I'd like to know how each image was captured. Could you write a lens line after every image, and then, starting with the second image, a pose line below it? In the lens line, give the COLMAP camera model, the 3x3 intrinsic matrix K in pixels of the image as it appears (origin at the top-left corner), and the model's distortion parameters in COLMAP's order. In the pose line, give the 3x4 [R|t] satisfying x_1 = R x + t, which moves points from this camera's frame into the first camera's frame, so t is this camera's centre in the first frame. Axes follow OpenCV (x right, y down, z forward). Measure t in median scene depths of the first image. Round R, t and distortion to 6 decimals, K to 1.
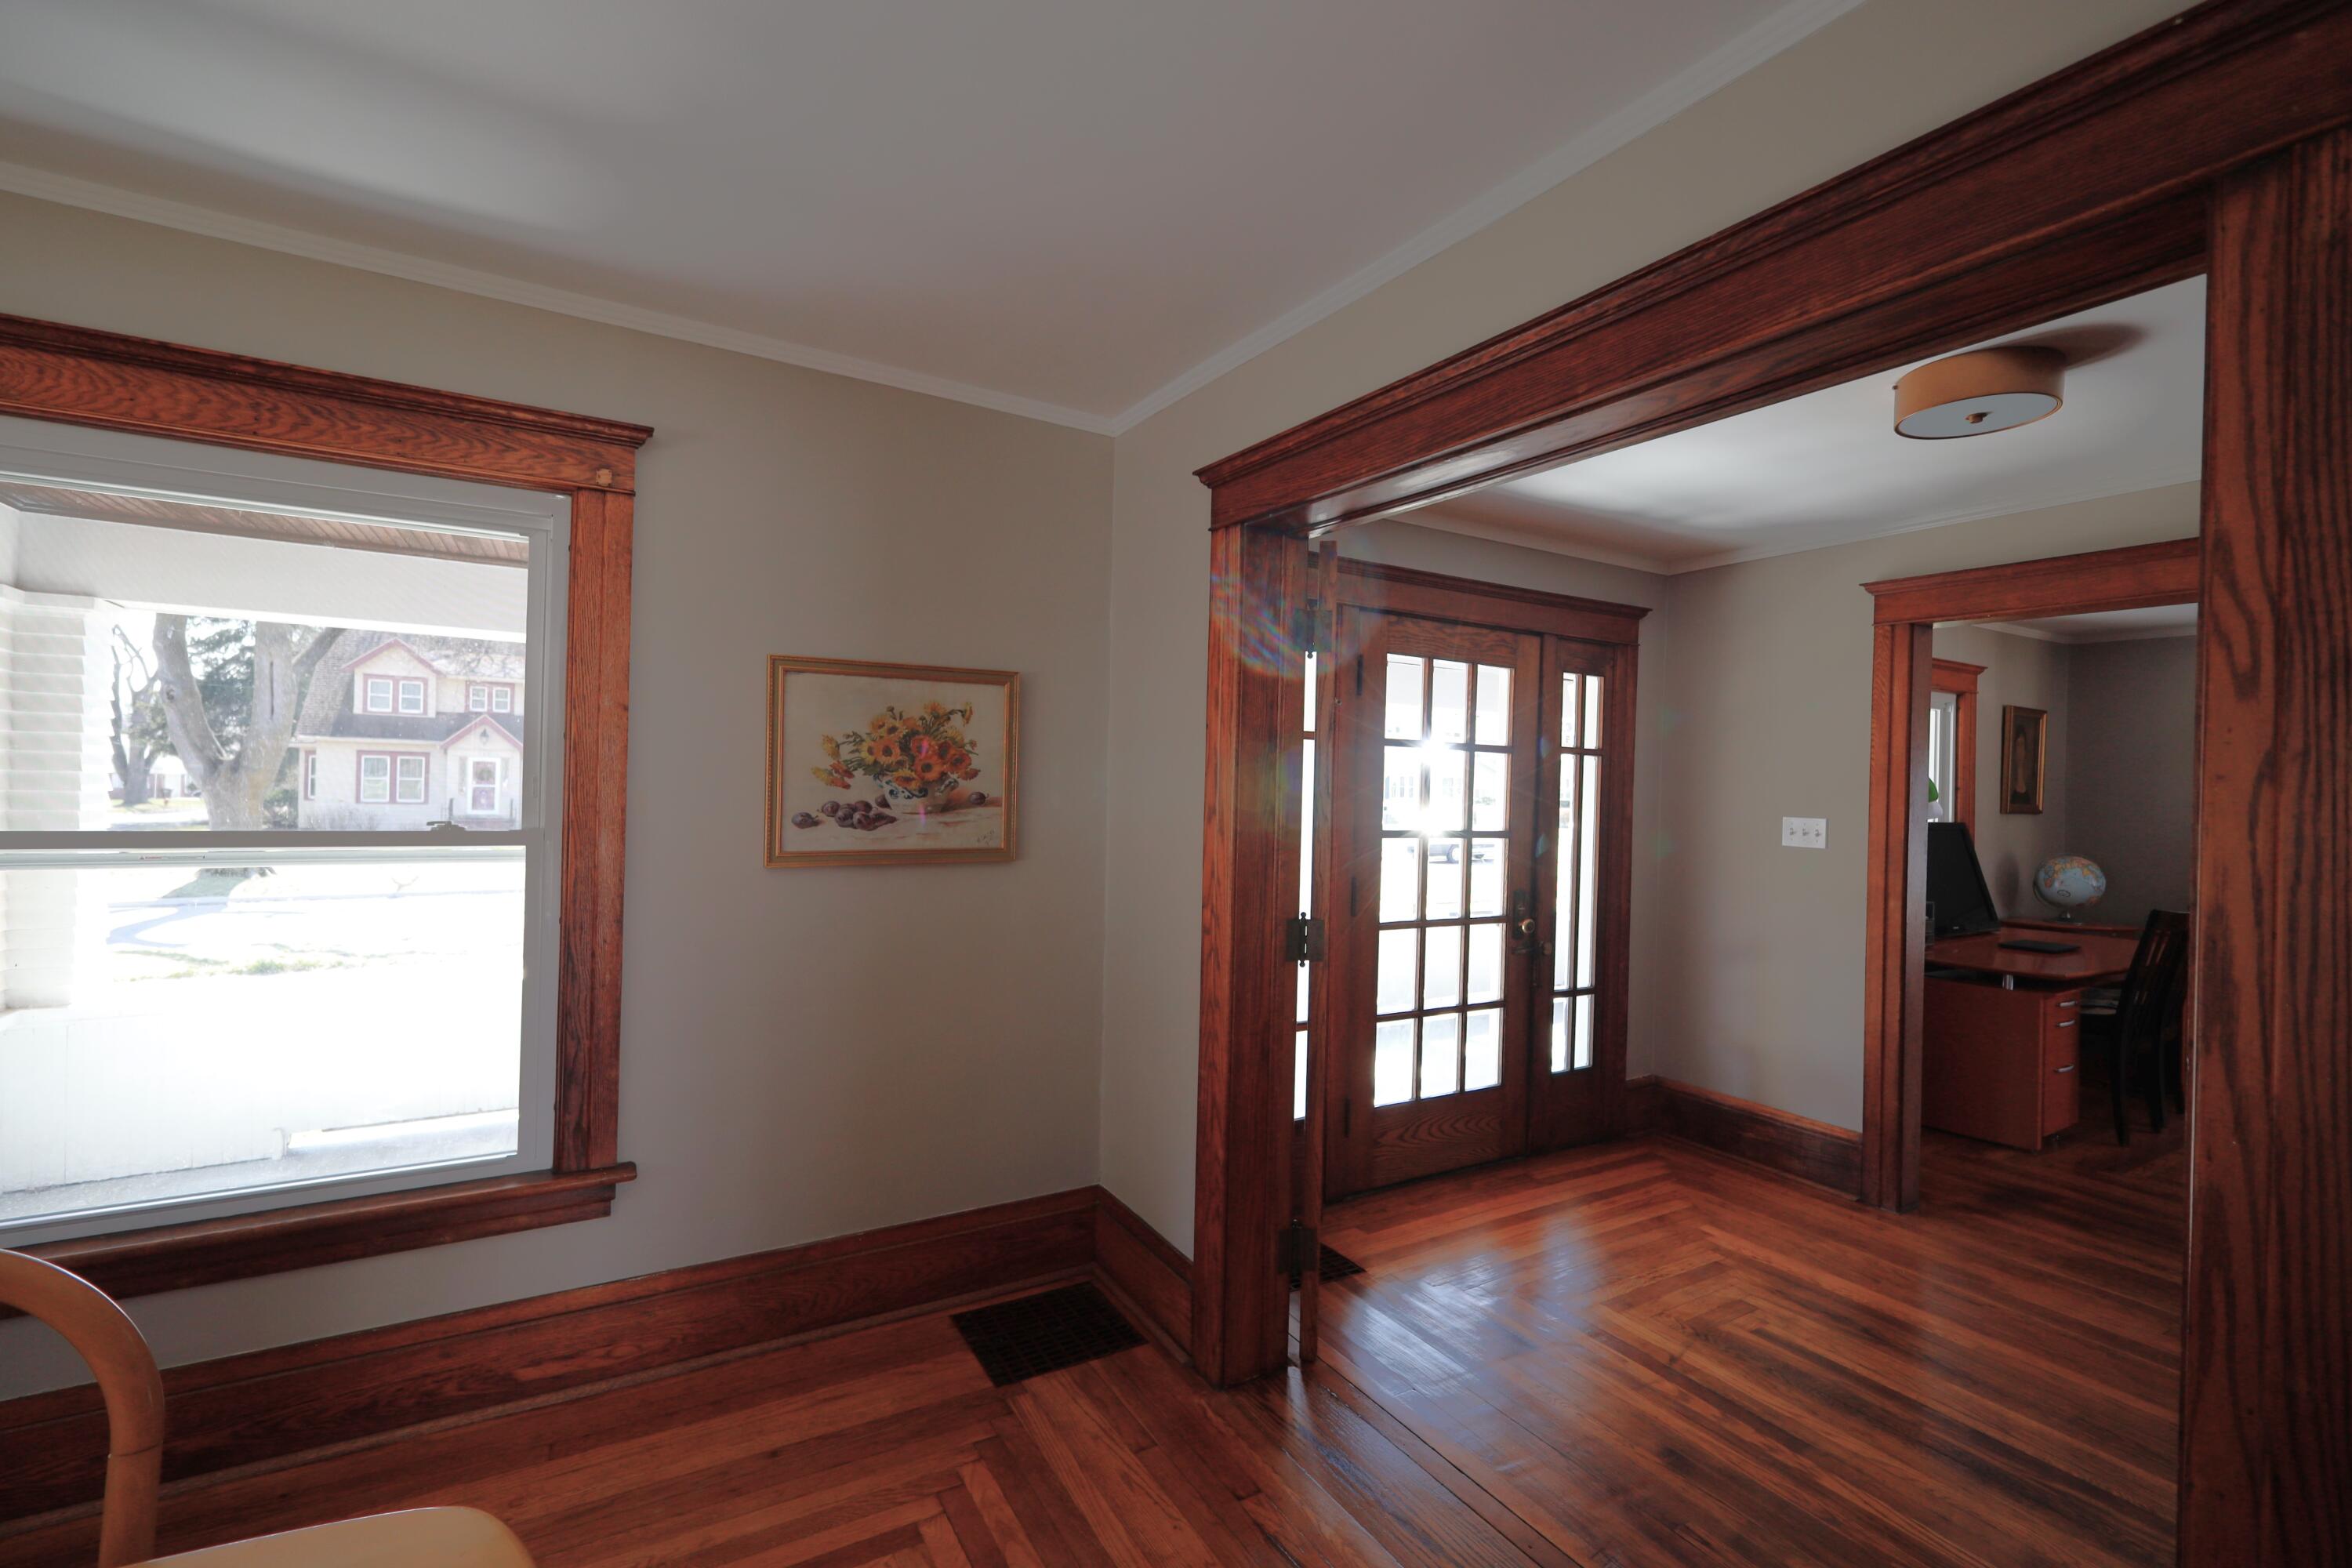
lens RADIAL K [[1027.7, 0, 1181.8], [0, 1027.7, 778.5], [0, 0, 1]] dist [0.001933, -0.000103]
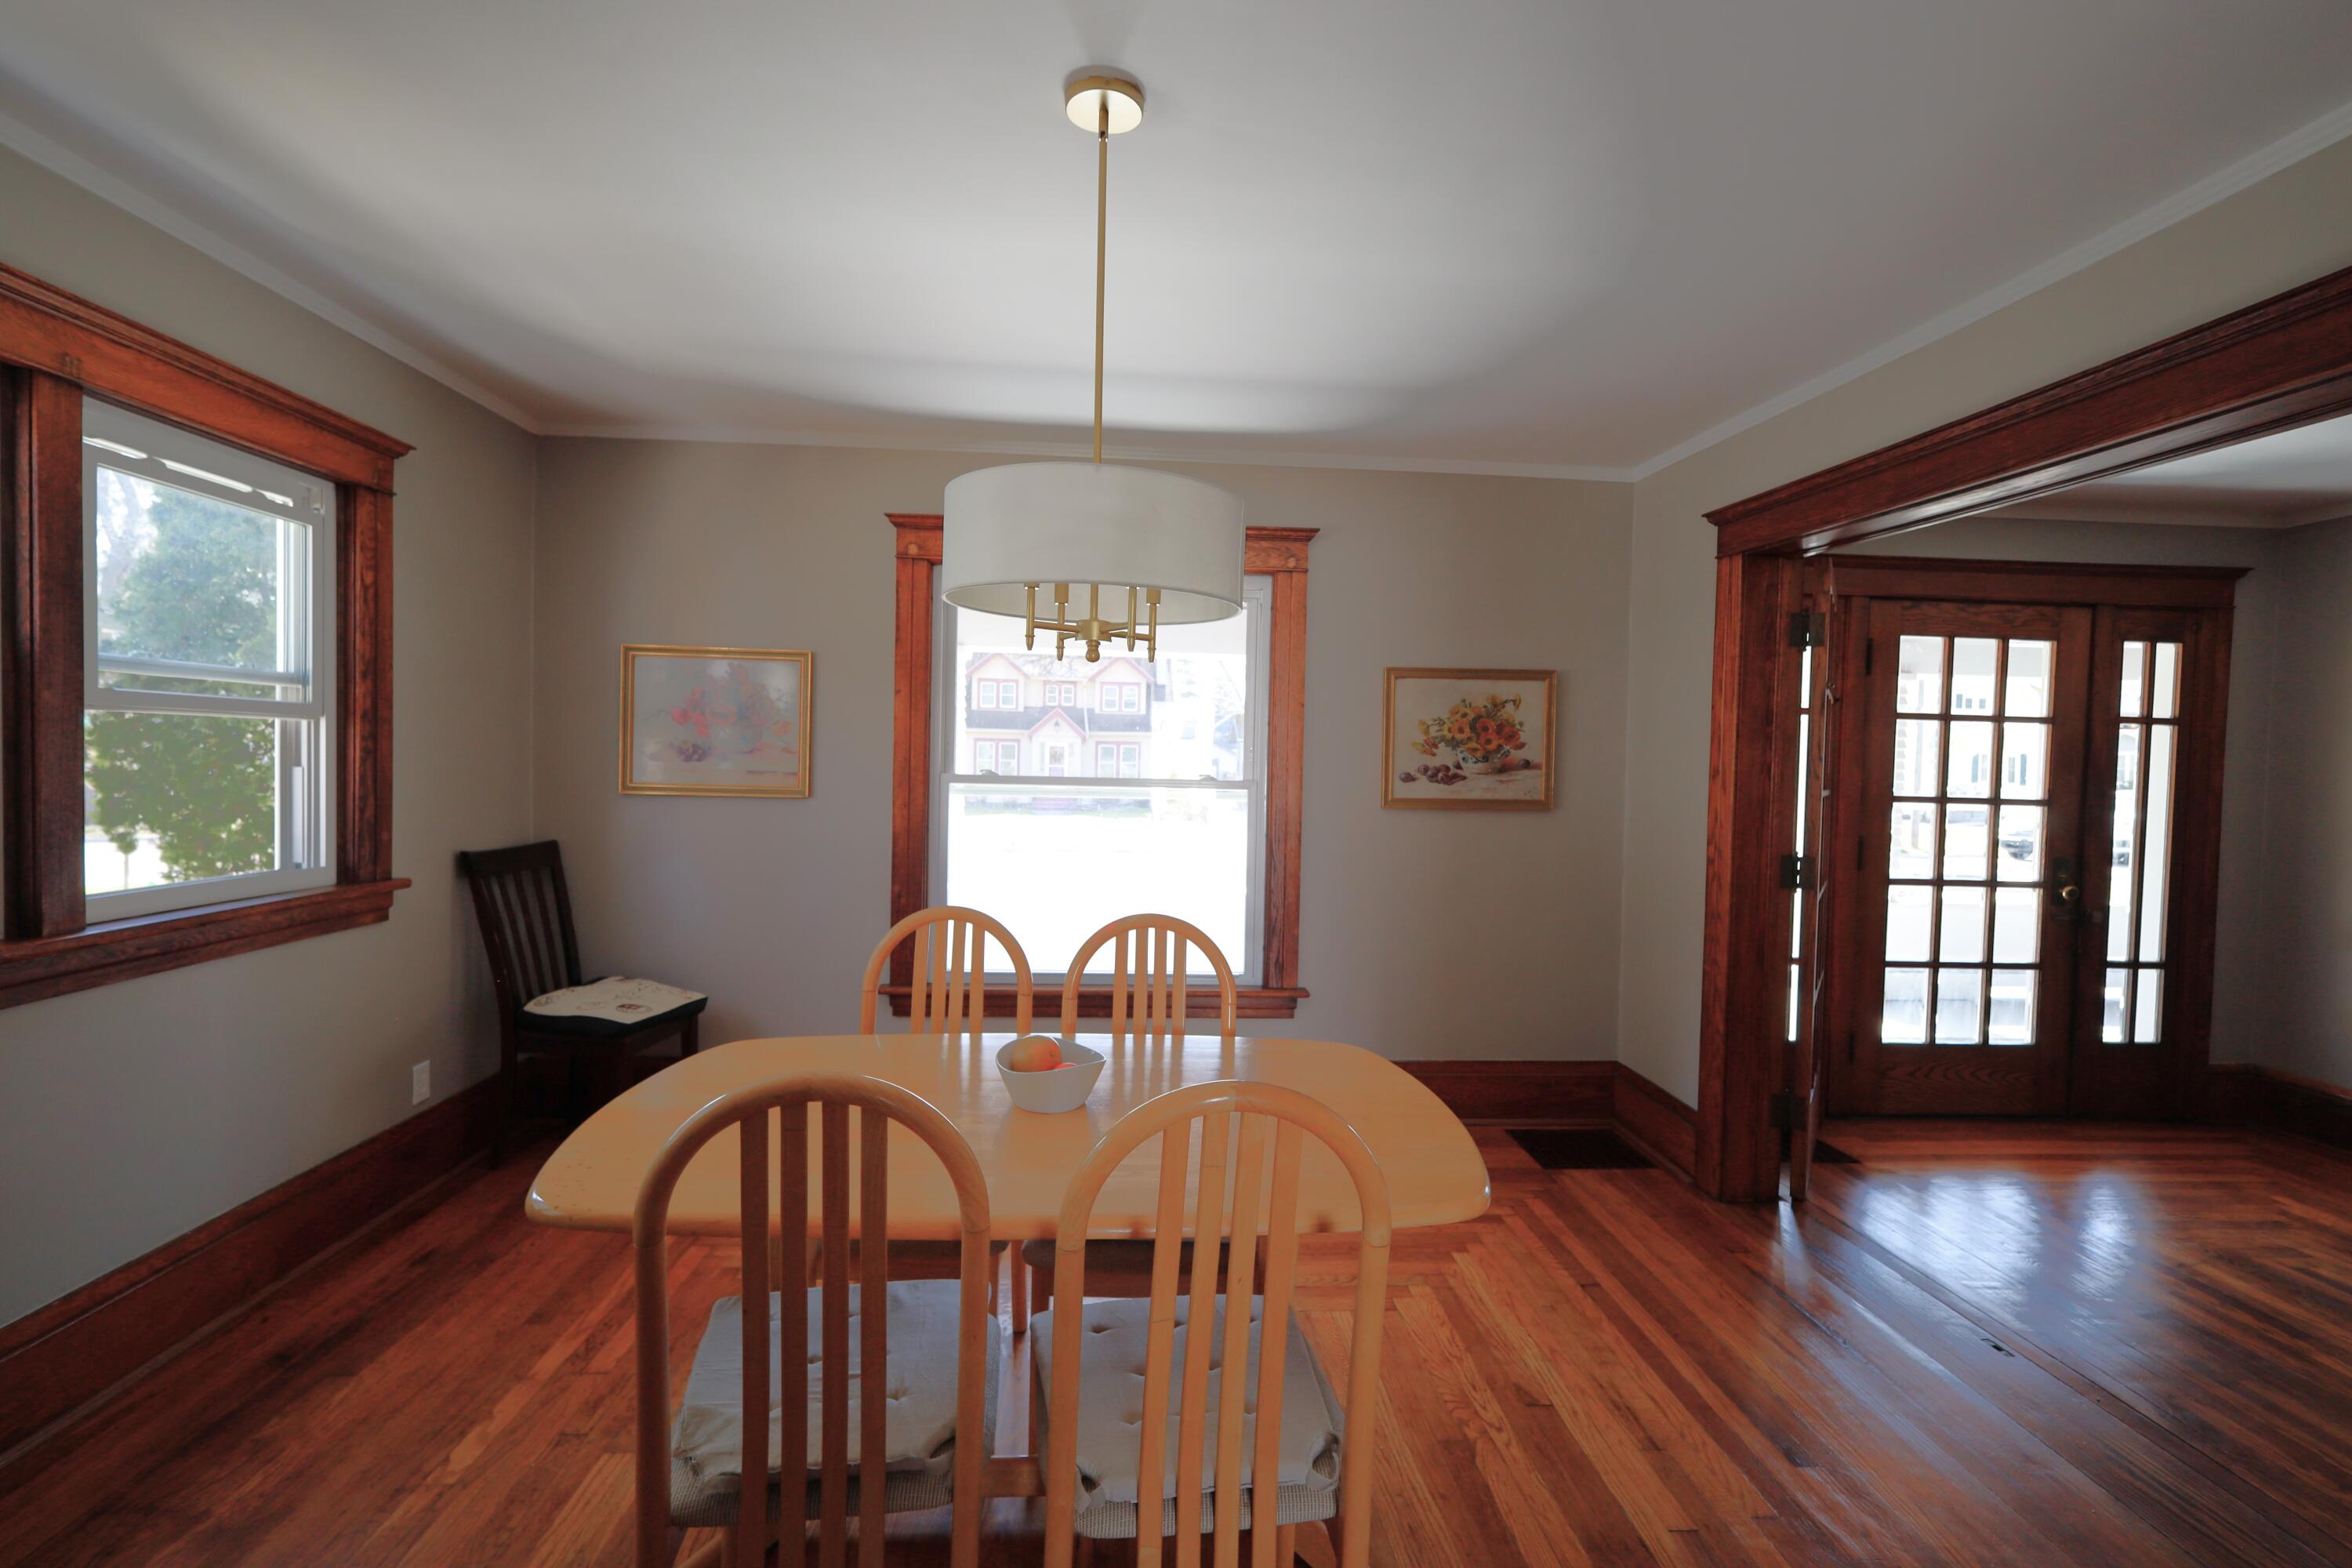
lens RADIAL K [[1027.7, 0, 1171.7], [0, 1027.7, 779.5], [0, 0, 1]] dist [0.001933, -0.000103]
pose [[0.891422, 0.006906, -0.453121, 0.004136], [0.001593, 0.999830, 0.018371, 0.015289], [0.453171, -0.017098, 0.891260, -0.457876]]
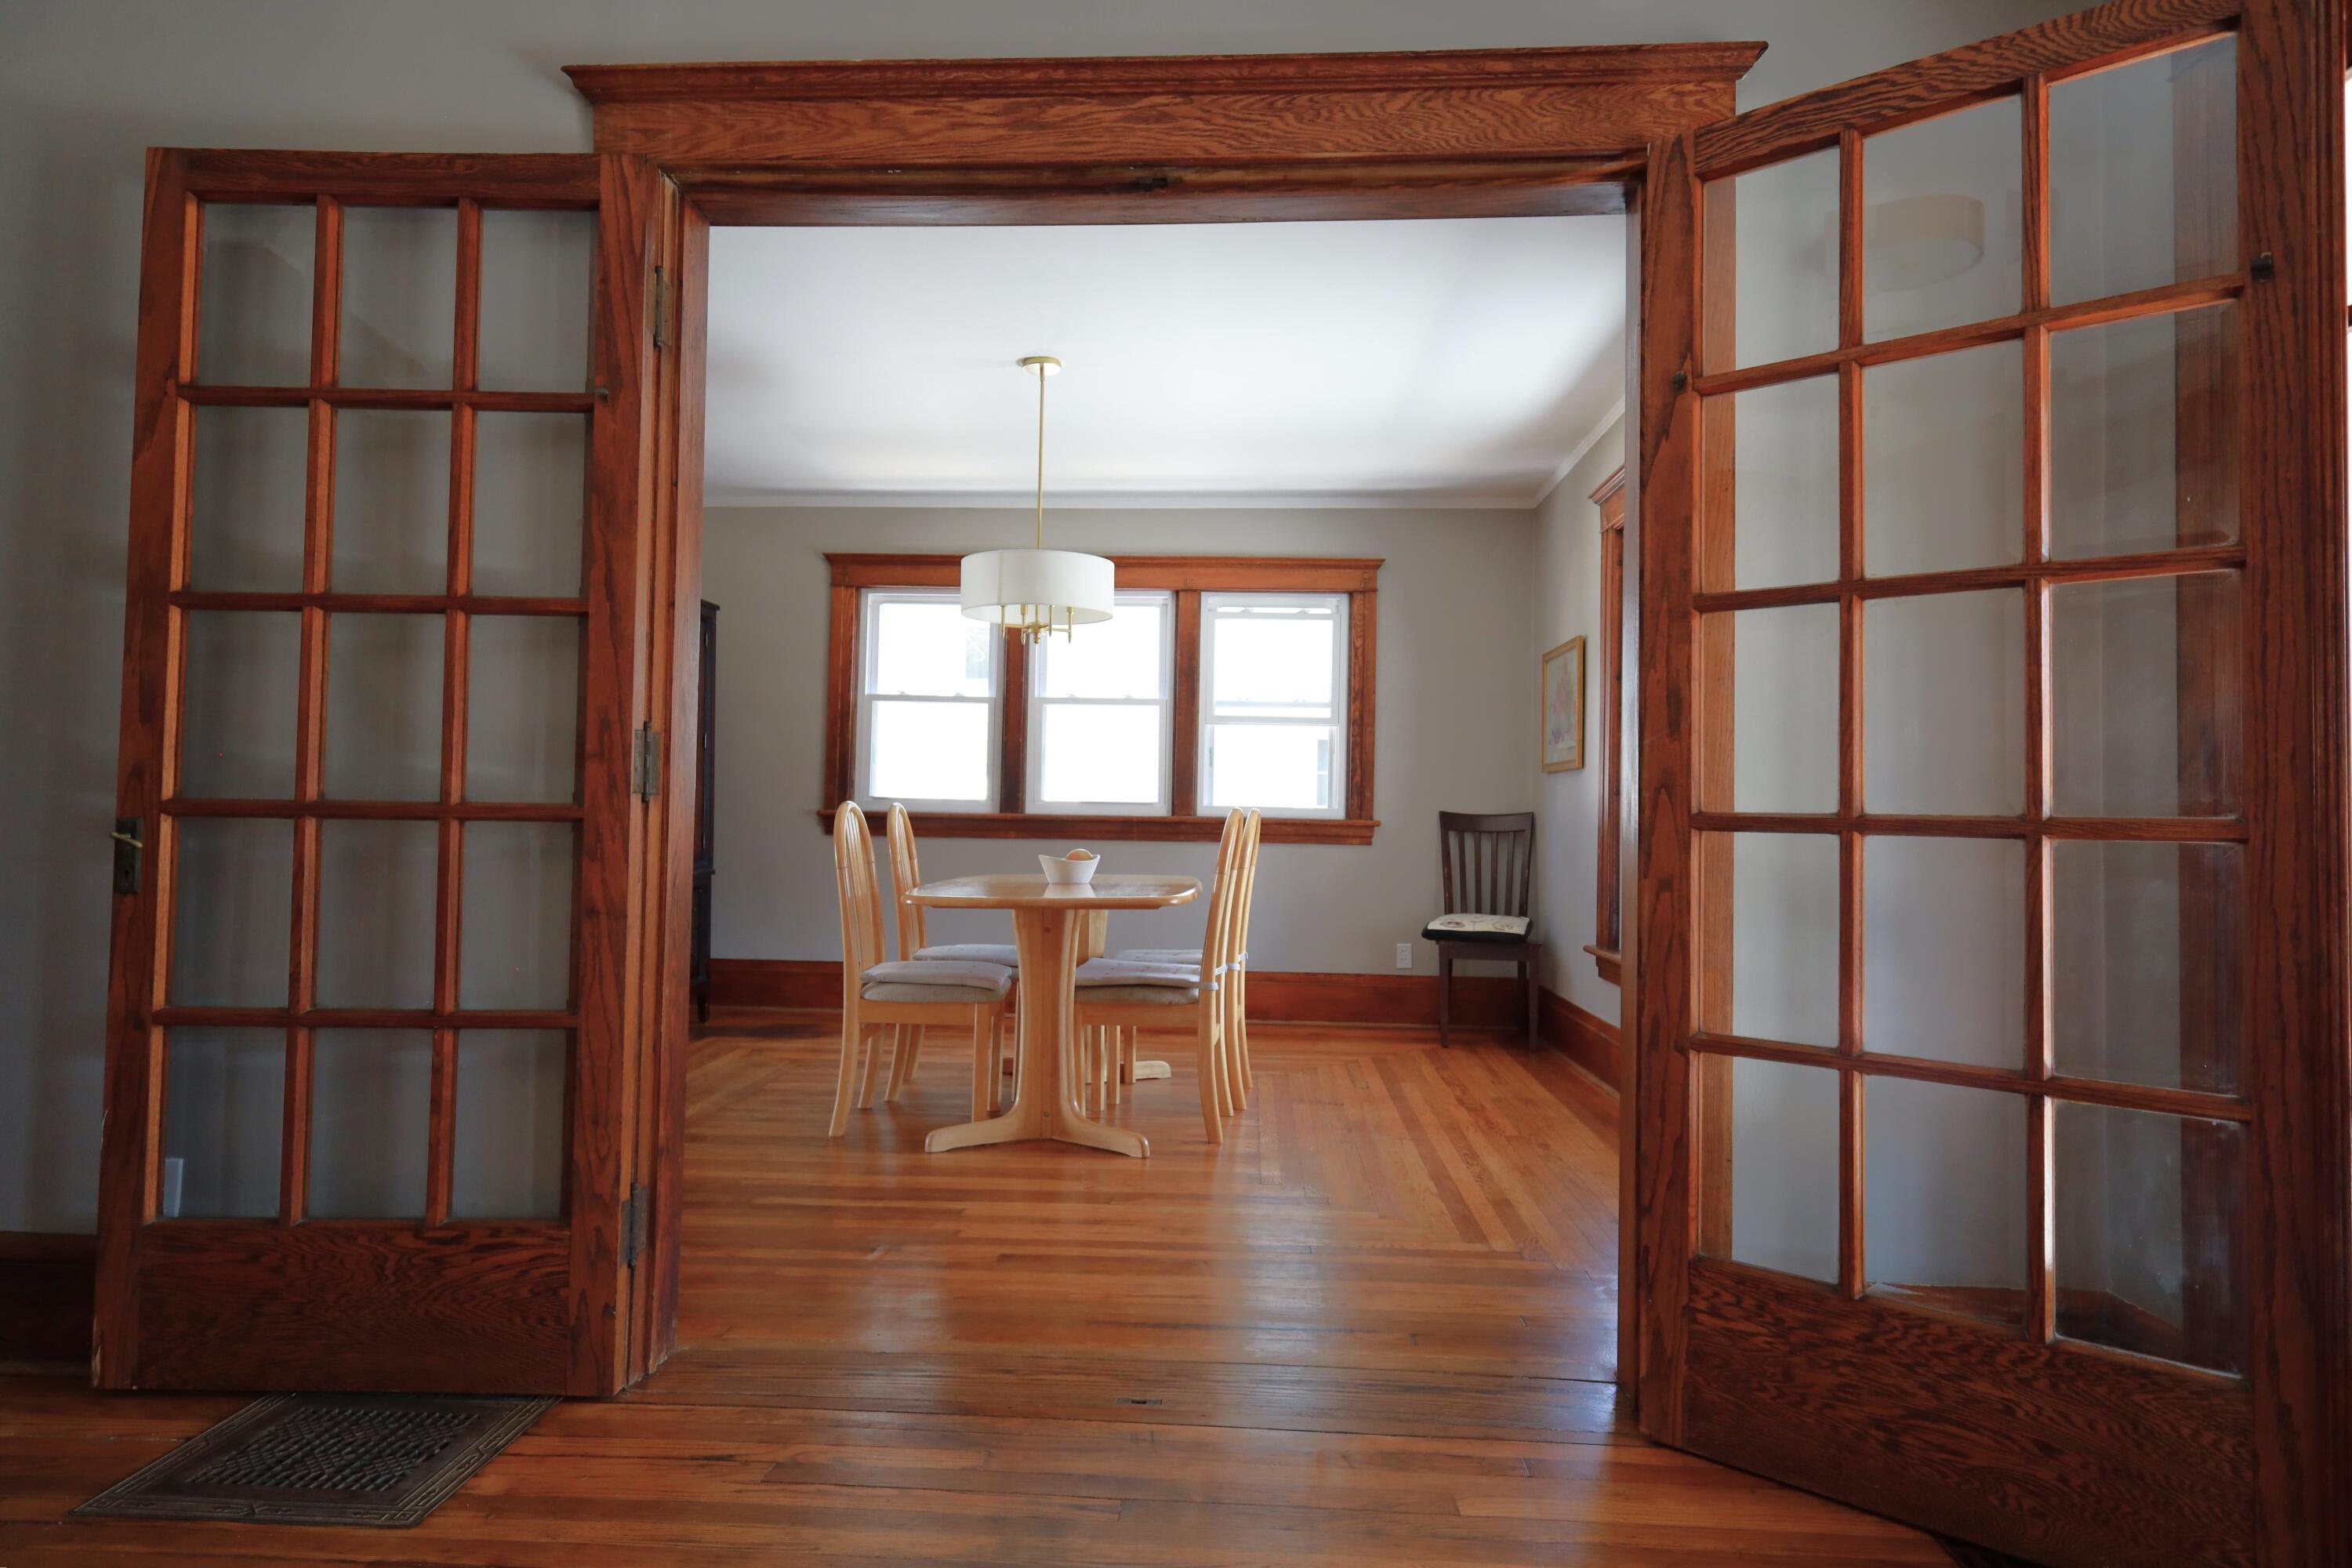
lens RADIAL K [[1348.4, 0, 1176.9], [0, 1348.4, 775.9], [0, 0, 1]] dist [-0.000532, -0.000029]
pose [[-0.546733, -0.059735, -0.835173, 0.934997], [-0.023443, 0.998153, -0.056046, 0.200961], [0.836978, -0.011064, -0.547124, 1.132905]]
